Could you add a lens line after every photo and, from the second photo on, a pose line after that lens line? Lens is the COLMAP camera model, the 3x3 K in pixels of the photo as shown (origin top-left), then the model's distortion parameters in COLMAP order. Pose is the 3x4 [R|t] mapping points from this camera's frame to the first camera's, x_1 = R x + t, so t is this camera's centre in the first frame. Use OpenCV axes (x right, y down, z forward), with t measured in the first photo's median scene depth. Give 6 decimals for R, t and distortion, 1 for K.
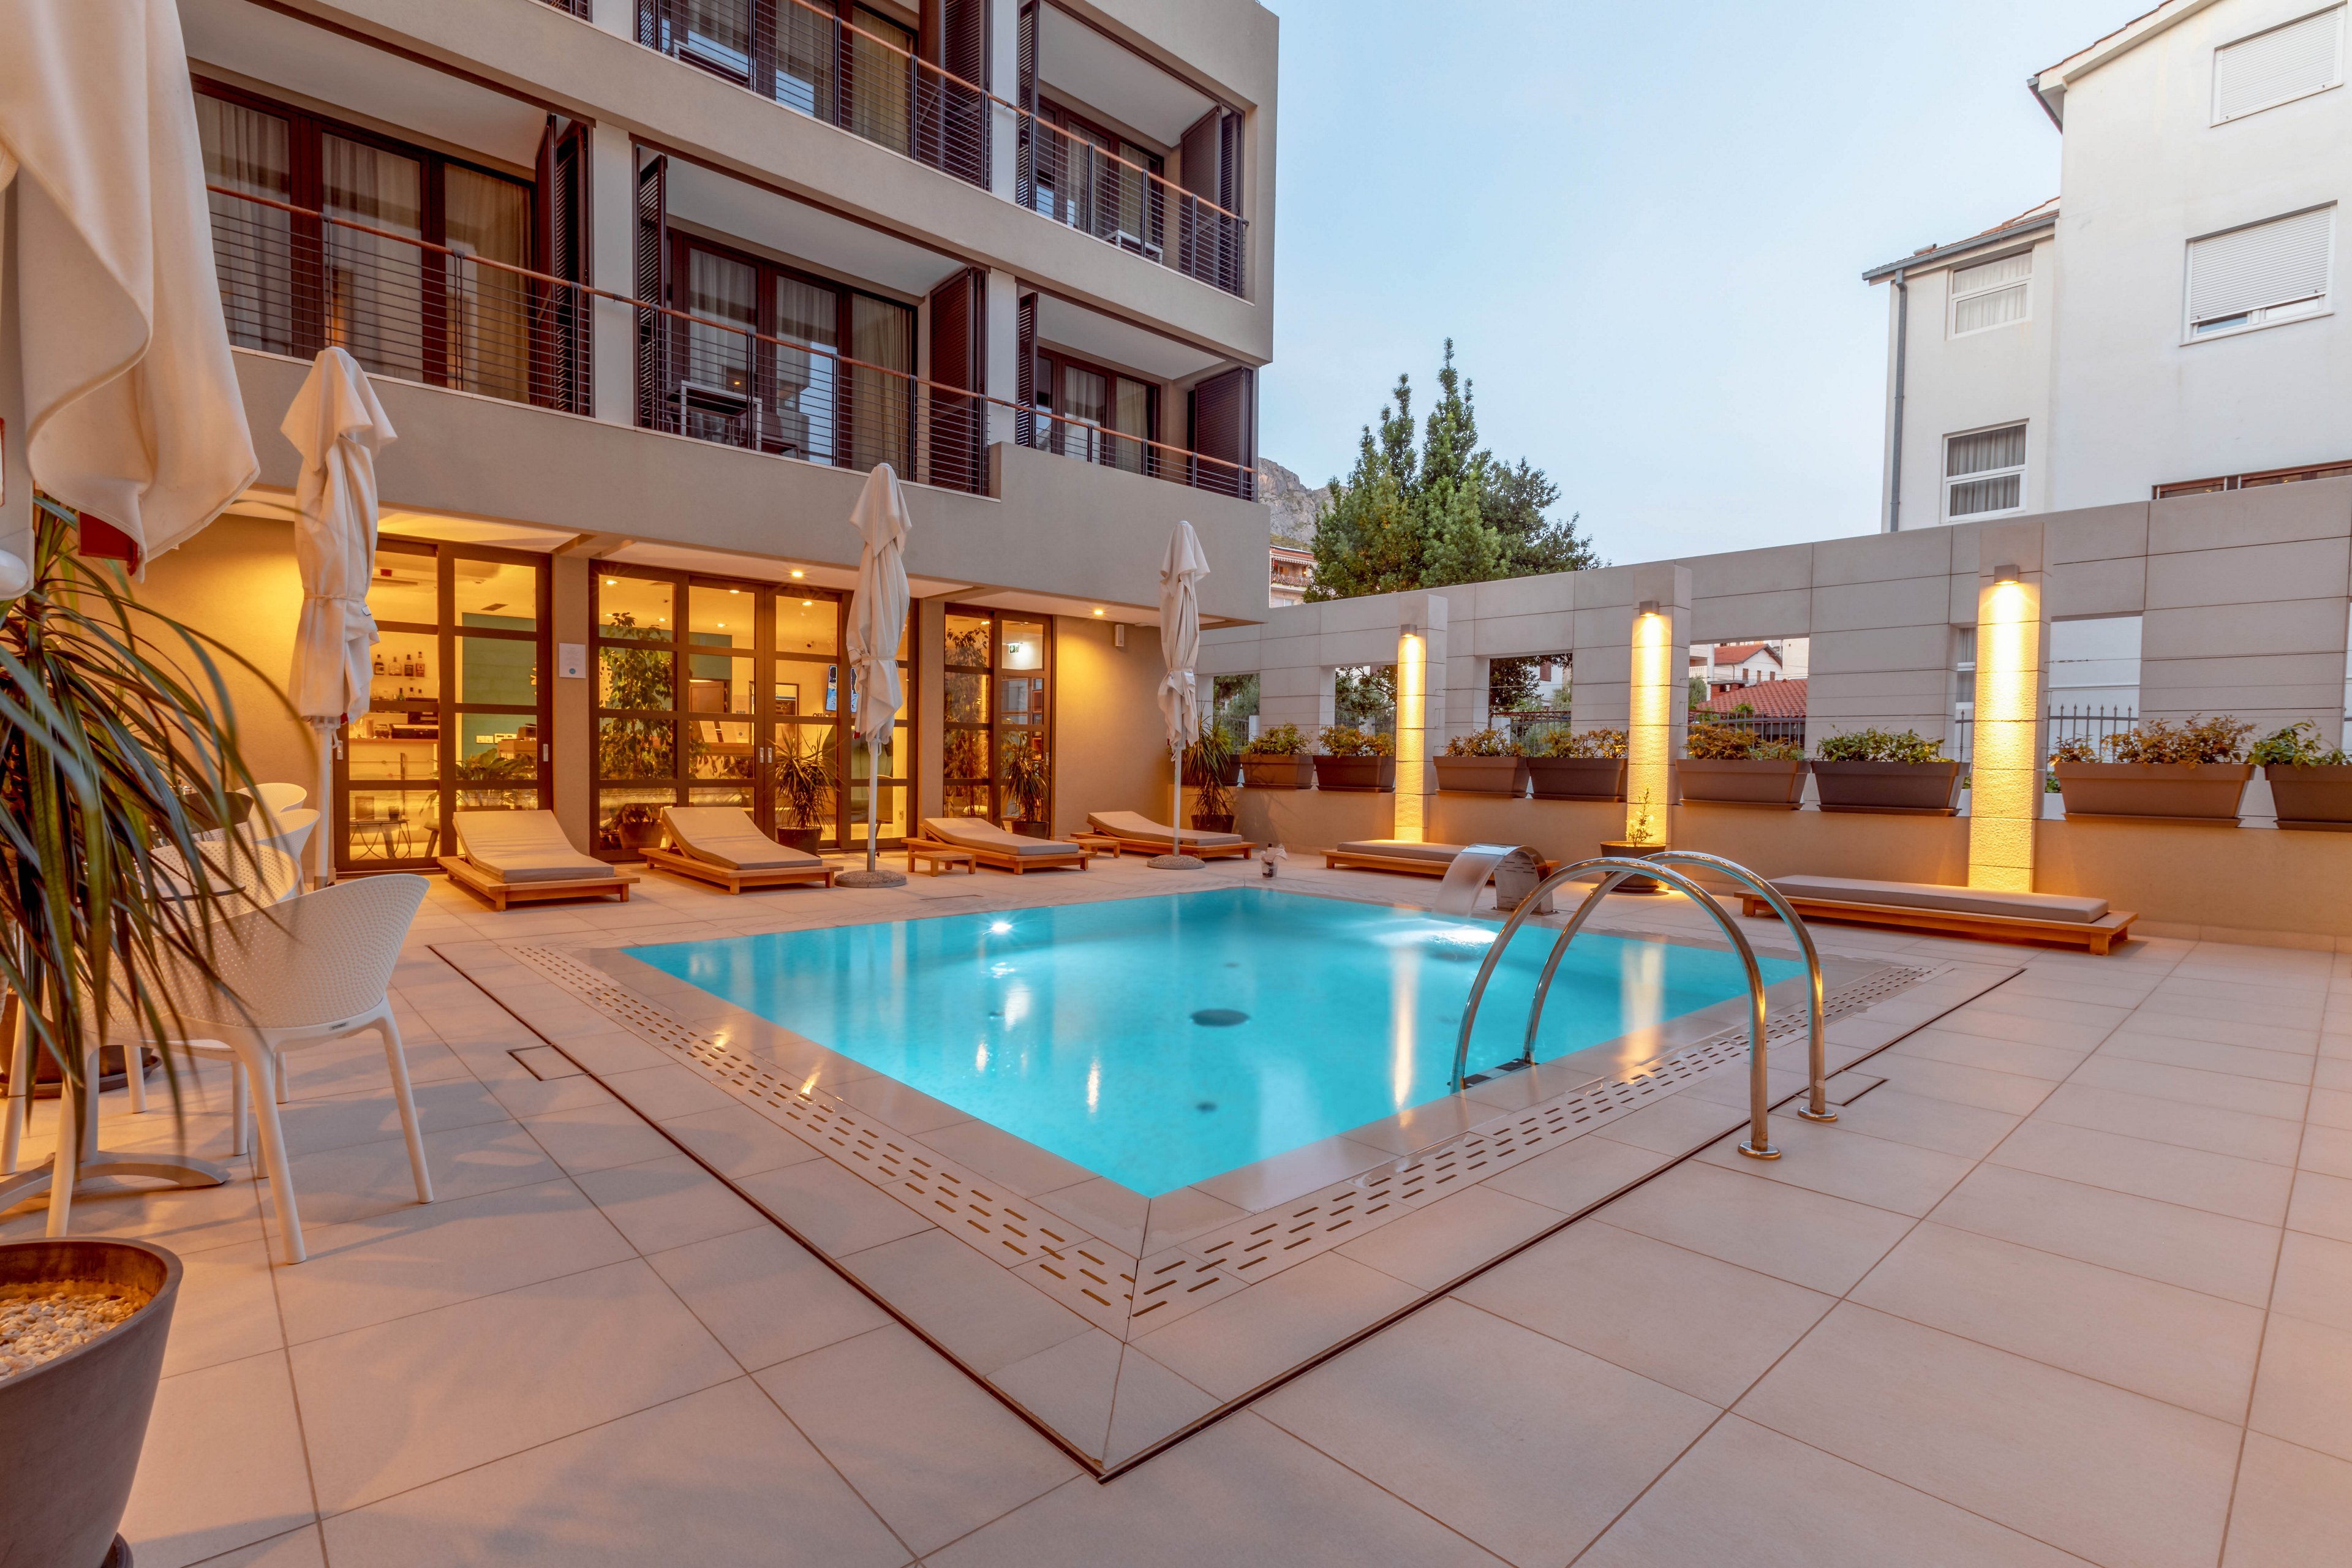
lens RADIAL K [[1086.5, 0, 1173.9], [0, 1086.5, 800.5], [0, 0, 1]] dist [-0.001706, -0.000111]
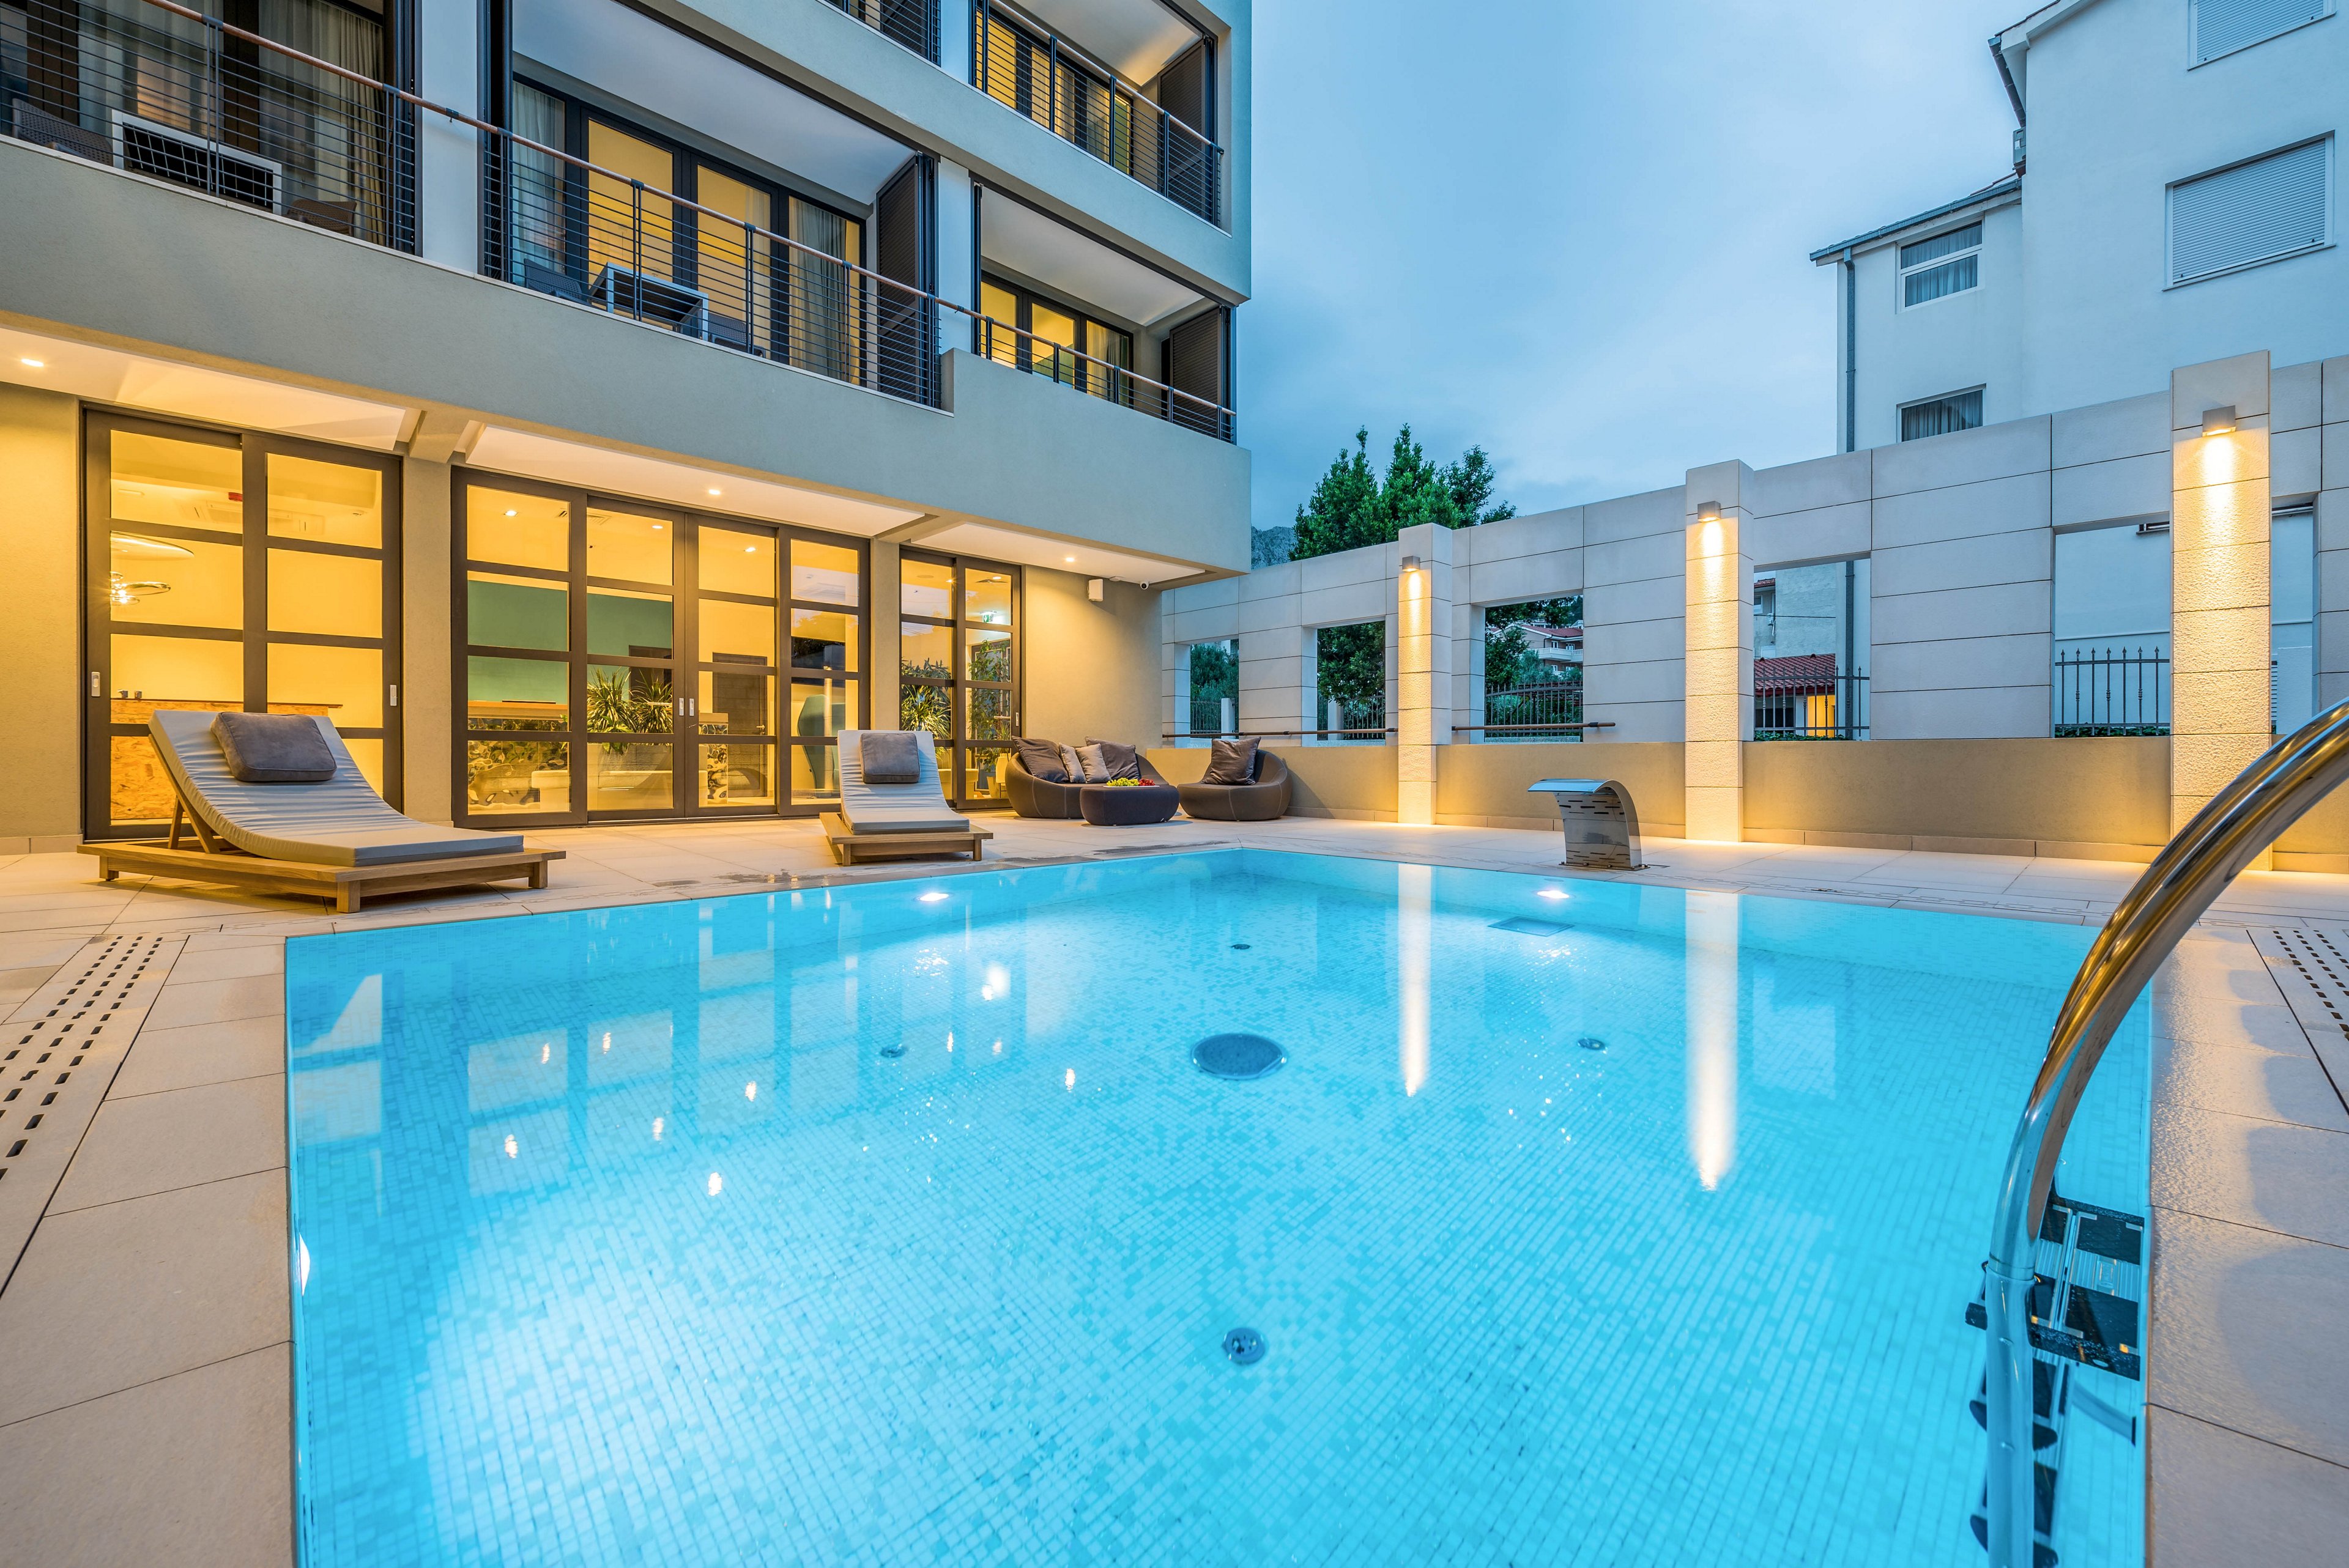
lens RADIAL K [[938.0, 0, 1175.6], [0, 938.0, 765.7], [0, 0, 1]] dist [0.010145, 0.000192]
pose [[0.999290, -0.013335, 0.035223, -0.009313], [0.014550, 0.999299, -0.034487, 0.032669], [-0.034739, 0.034975, 0.998784, 0.205808]]
